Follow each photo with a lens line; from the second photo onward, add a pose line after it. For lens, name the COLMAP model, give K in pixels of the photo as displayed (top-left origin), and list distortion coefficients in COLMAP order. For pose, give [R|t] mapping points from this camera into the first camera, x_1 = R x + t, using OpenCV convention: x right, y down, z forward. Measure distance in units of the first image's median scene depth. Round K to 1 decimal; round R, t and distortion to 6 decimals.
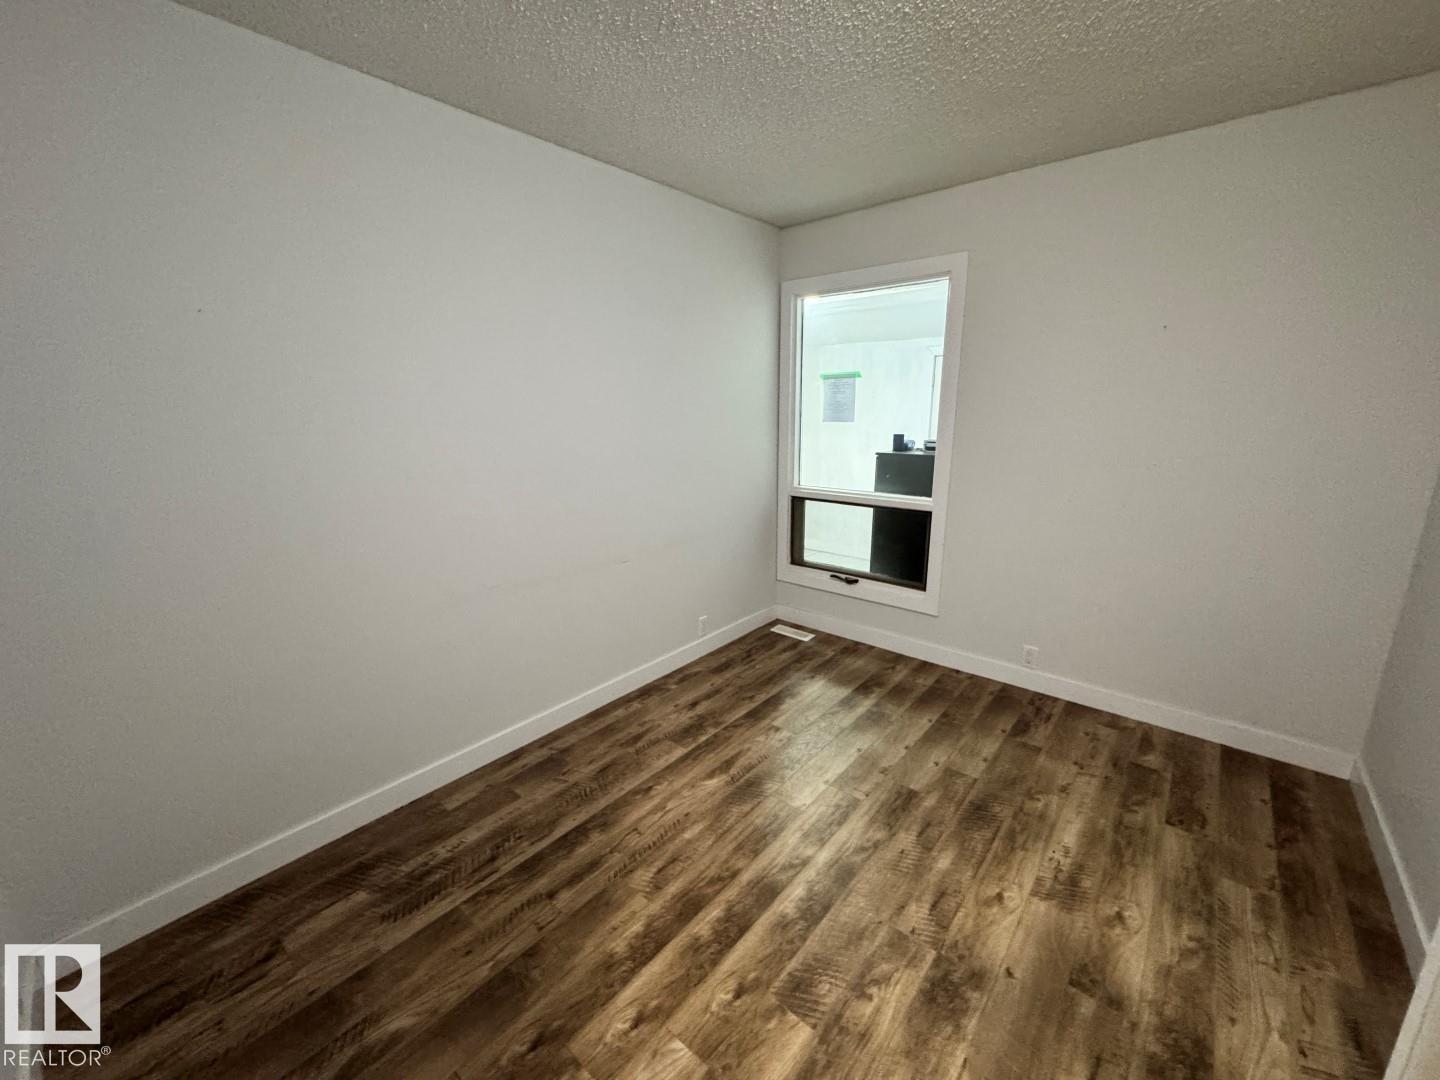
lens RADIAL K [[573.4, 0, 712.3], [0, 573.4, 539.2], [0, 0, 1]] dist [-0.000504, -0.000471]
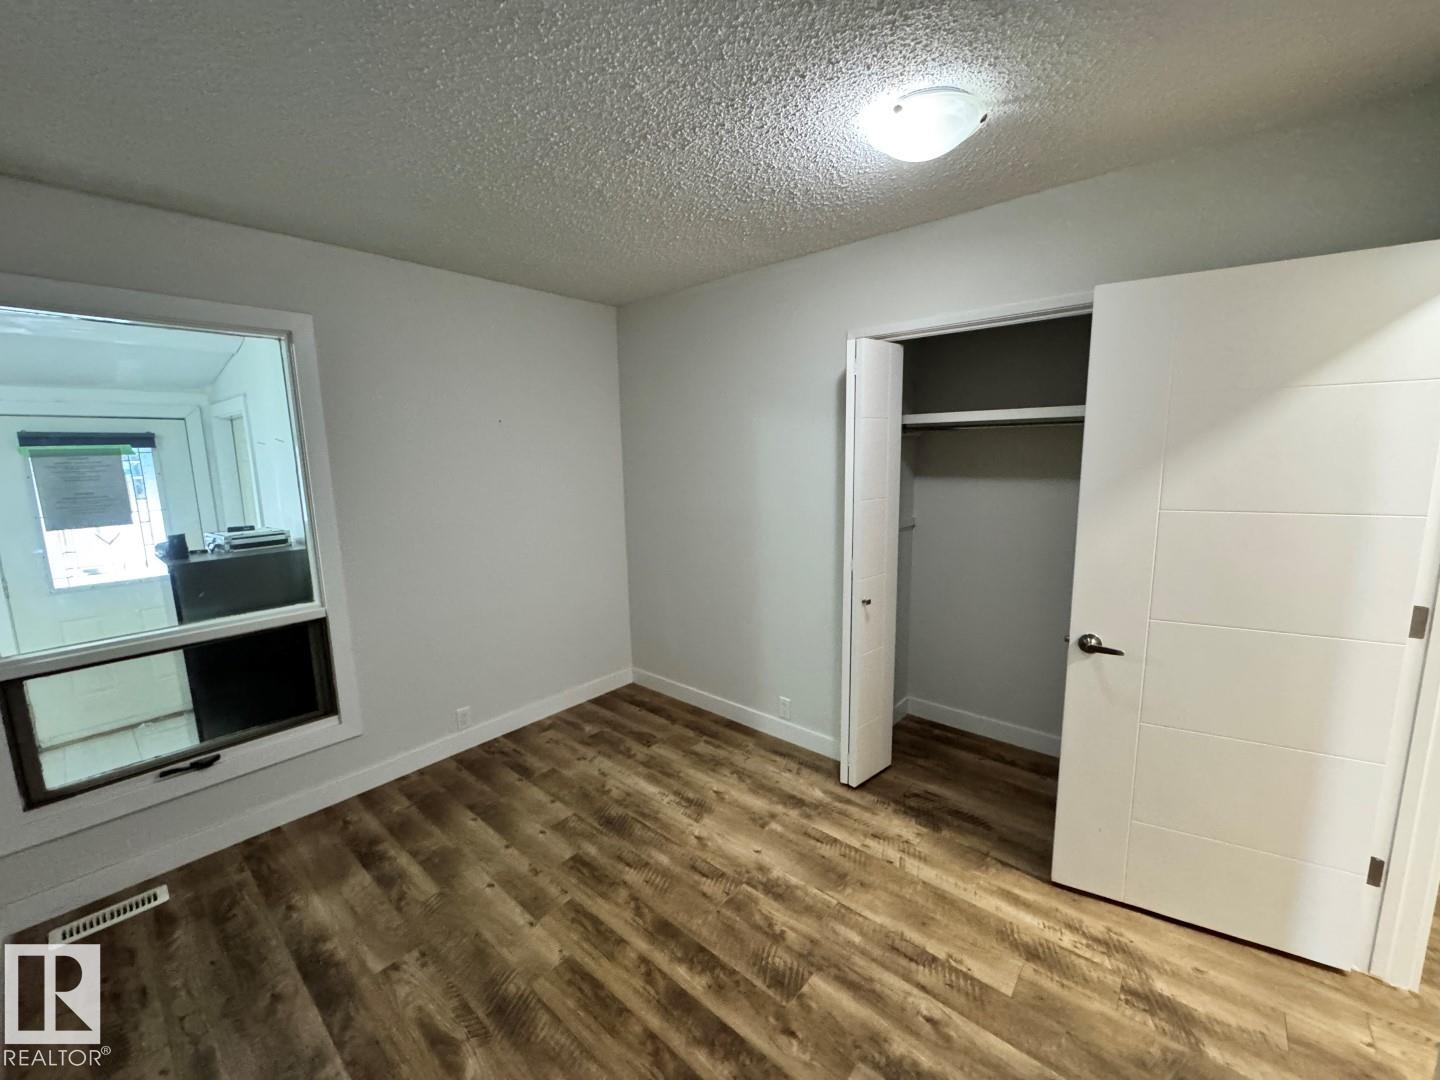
lens RADIAL K [[573.4, 0, 724.0], [0, 573.4, 538.2], [0, 0, 1]] dist [-0.000504, -0.000471]
pose [[-0.006175, -0.139798, 0.990161, -0.573023], [0.251969, 0.958013, 0.136830, -0.173805], [-0.967716, 0.250335, 0.029308, 0.558821]]
